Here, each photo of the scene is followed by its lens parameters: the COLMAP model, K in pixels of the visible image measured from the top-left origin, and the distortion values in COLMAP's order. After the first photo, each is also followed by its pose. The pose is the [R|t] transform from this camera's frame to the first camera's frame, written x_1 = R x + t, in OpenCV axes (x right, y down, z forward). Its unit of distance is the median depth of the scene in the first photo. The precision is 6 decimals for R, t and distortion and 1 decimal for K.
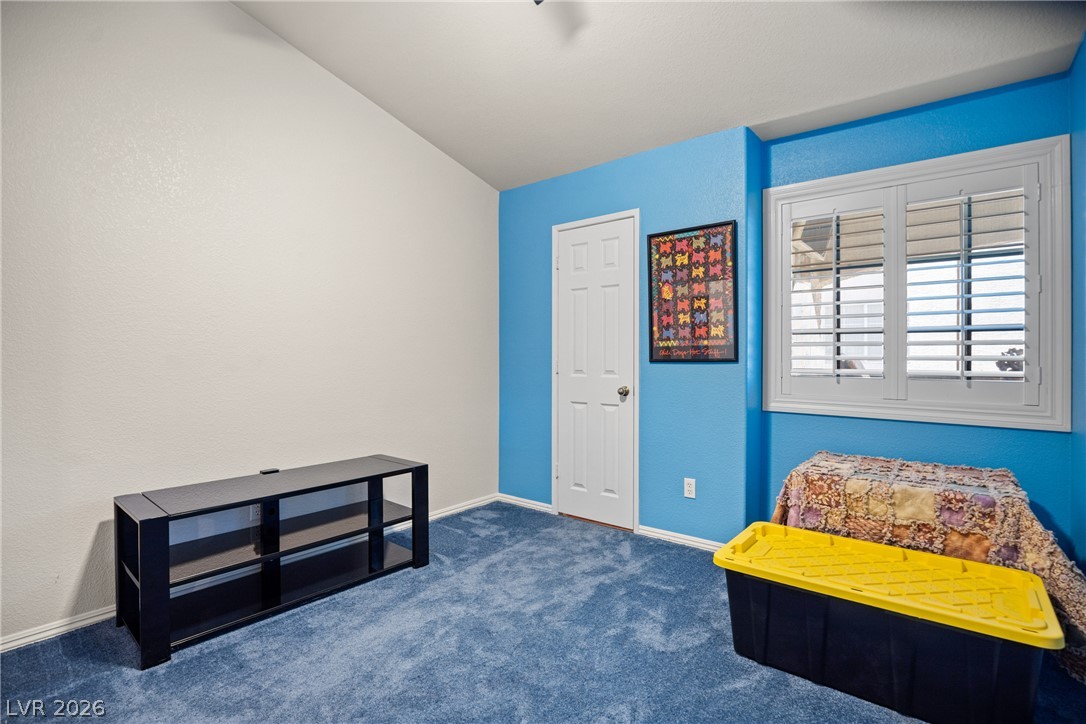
lens RADIAL K [[504.3, 0, 541.9], [0, 504.3, 359.0], [0, 0, 1]] dist [-0.006053, -0.000909]
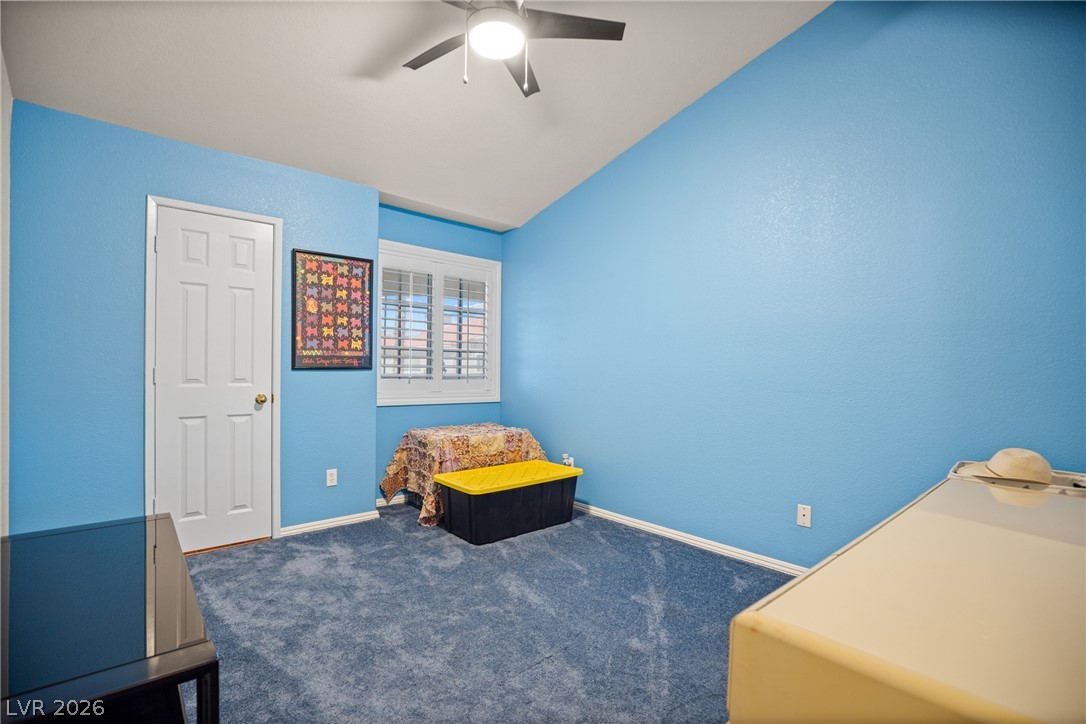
lens RADIAL K [[504.3, 0, 541.5], [0, 504.3, 367.5], [0, 0, 1]] dist [-0.006053, -0.000909]
pose [[0.184695, -0.001069, 0.982795, -0.762180], [-0.009485, 0.999951, 0.002870, -0.006398], [-0.982750, -0.009852, 0.184676, 0.311199]]
